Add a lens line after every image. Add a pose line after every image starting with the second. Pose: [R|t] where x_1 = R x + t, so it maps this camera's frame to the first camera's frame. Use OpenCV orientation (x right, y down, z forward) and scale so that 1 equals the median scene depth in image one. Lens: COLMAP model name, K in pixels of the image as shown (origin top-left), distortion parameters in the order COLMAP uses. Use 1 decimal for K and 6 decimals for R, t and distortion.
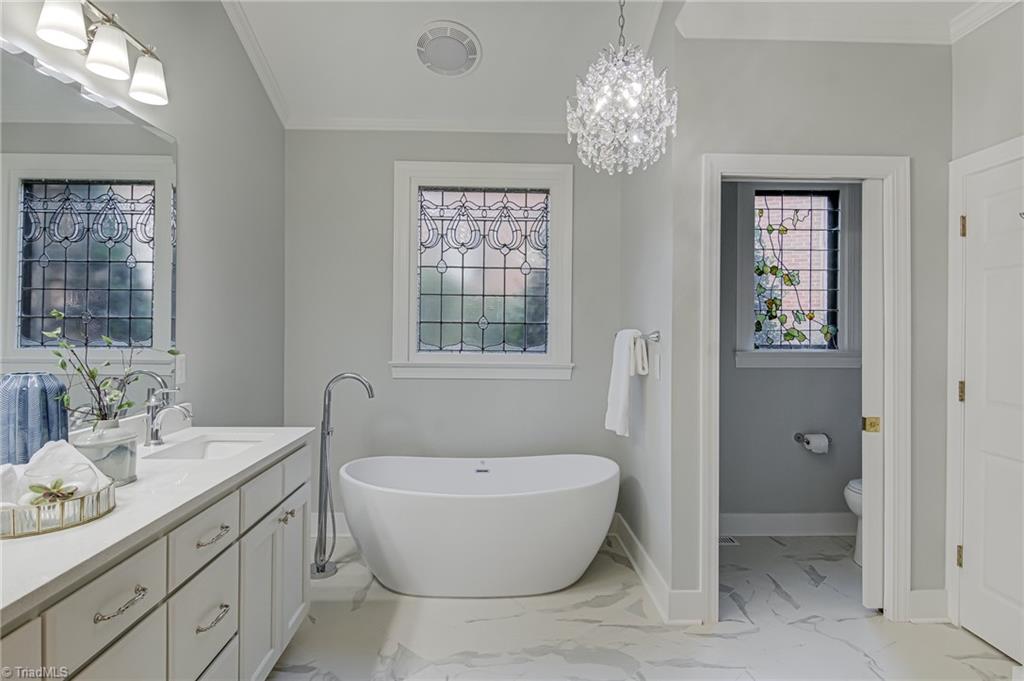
lens RADIAL K [[553.9, 0, 512.0], [0, 553.9, 340.5], [0, 0, 1]] dist [0.022267, -0.021665]
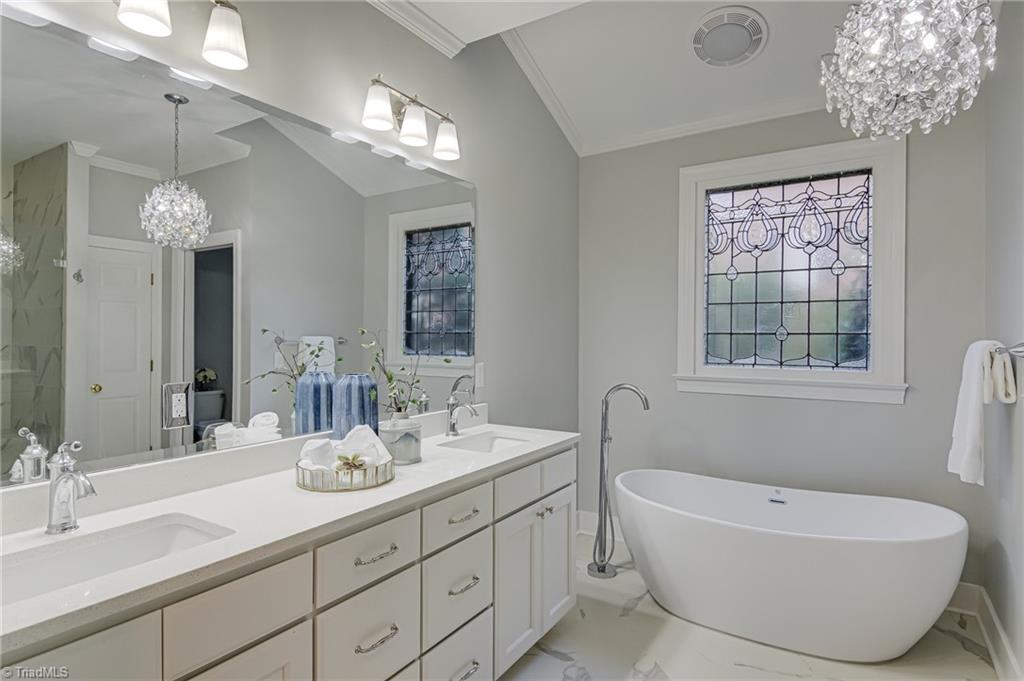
lens RADIAL K [[547.1, 0, 508.2], [0, 547.1, 351.0], [0, 0, 1]] dist [0.022597, -0.021042]
pose [[0.828595, 0.007363, -0.559801, 0.093267], [-0.008290, 0.999965, 0.000882, -0.001472], [0.559788, 0.003909, 0.828627, 0.040720]]
